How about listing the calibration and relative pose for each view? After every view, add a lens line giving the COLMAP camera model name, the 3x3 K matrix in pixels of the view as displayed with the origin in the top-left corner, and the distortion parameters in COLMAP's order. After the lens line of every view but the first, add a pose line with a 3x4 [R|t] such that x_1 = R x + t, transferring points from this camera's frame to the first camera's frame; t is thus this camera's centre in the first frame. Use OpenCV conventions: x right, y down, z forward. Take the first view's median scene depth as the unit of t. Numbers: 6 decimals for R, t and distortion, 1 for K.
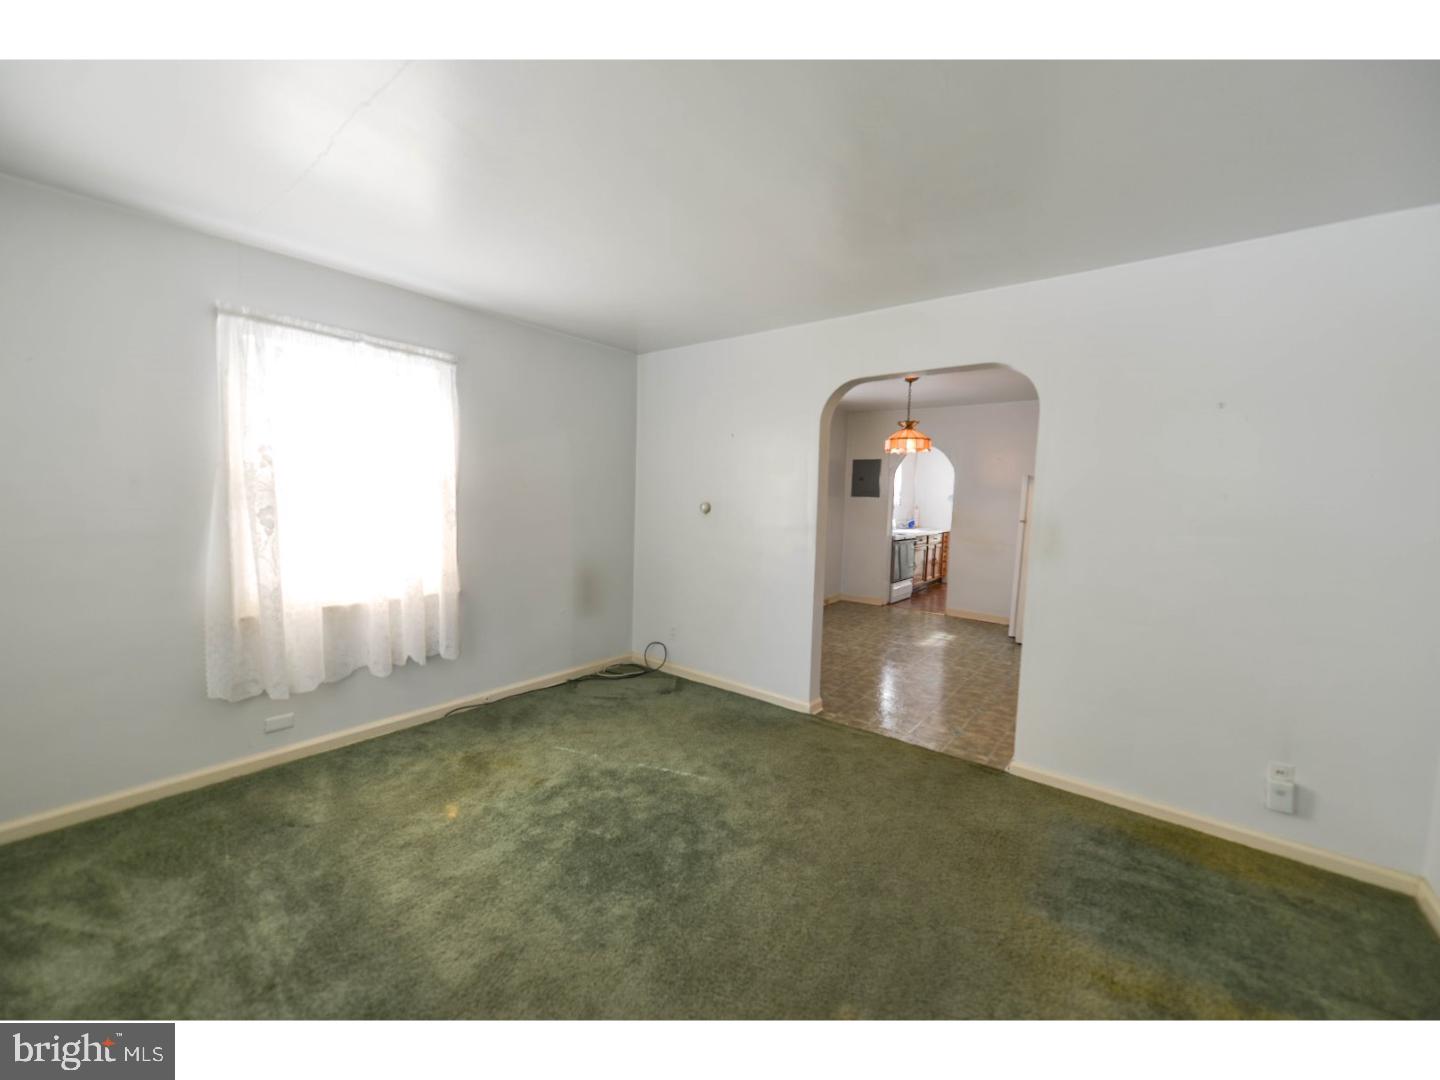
lens RADIAL K [[581.6, 0, 720.0], [0, 581.6, 540.0], [0, 0, 1]] dist [0.008673, -0.000112]
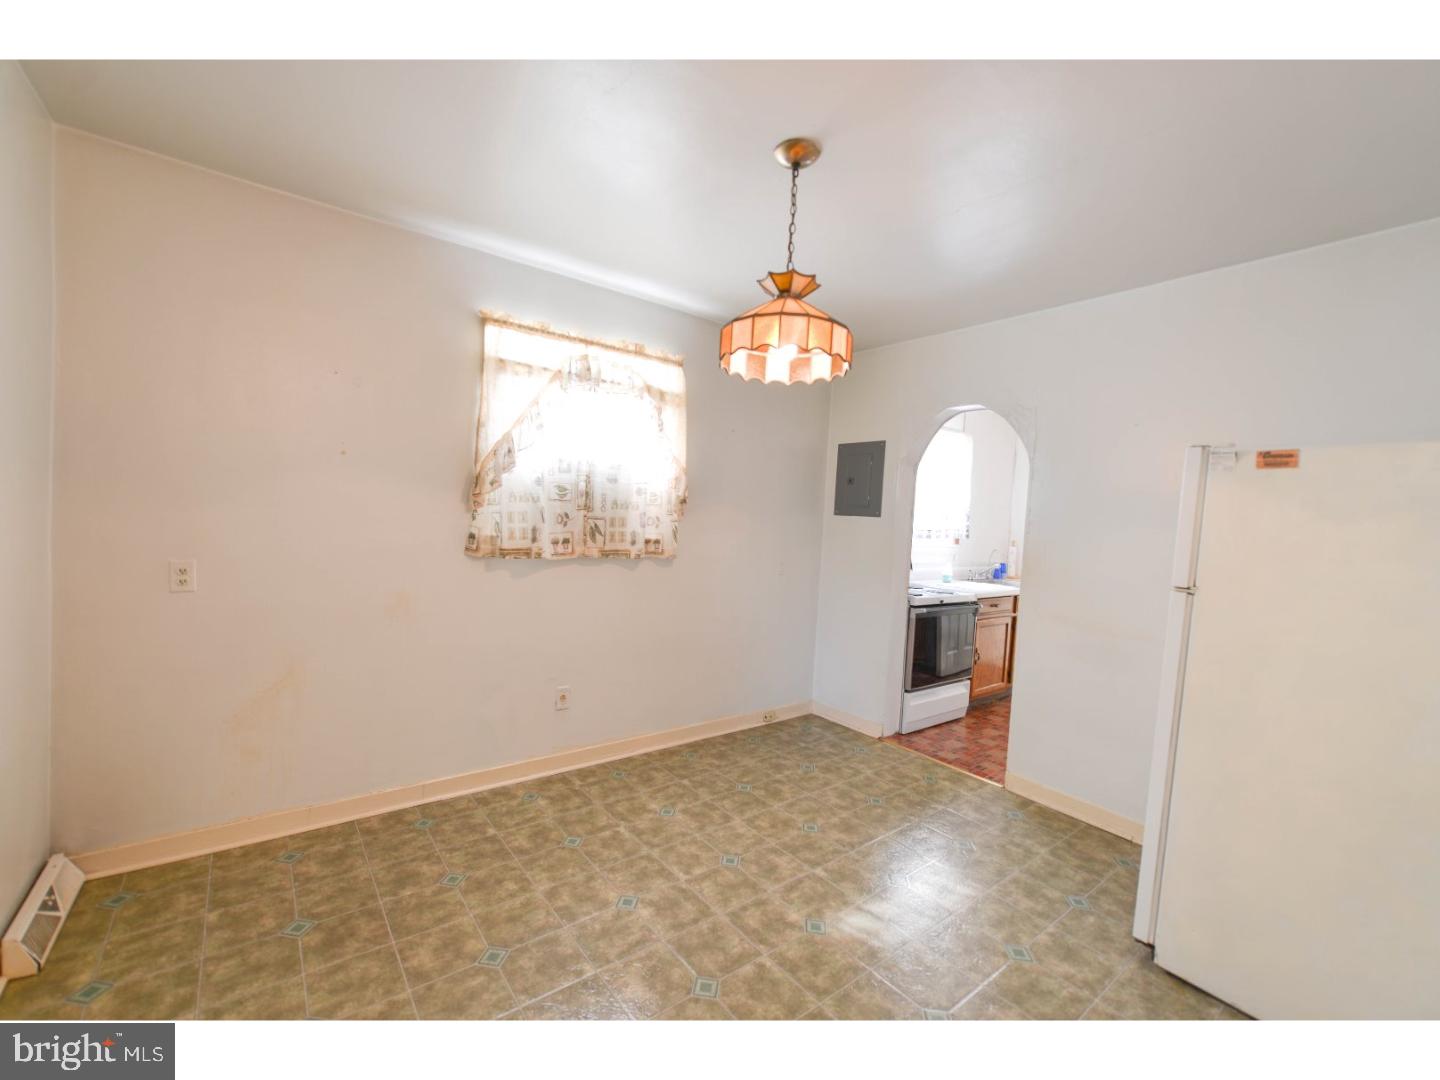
lens RADIAL K [[618.8, 0, 720.0], [0, 618.8, 540.0], [0, 0, 1]] dist [-0.000654, -0.000044]
pose [[0.970893, 0.030010, -0.237624, 0.261828], [-0.043360, 0.997749, -0.051155, -0.020340], [0.235554, 0.059970, 0.970009, 0.451578]]
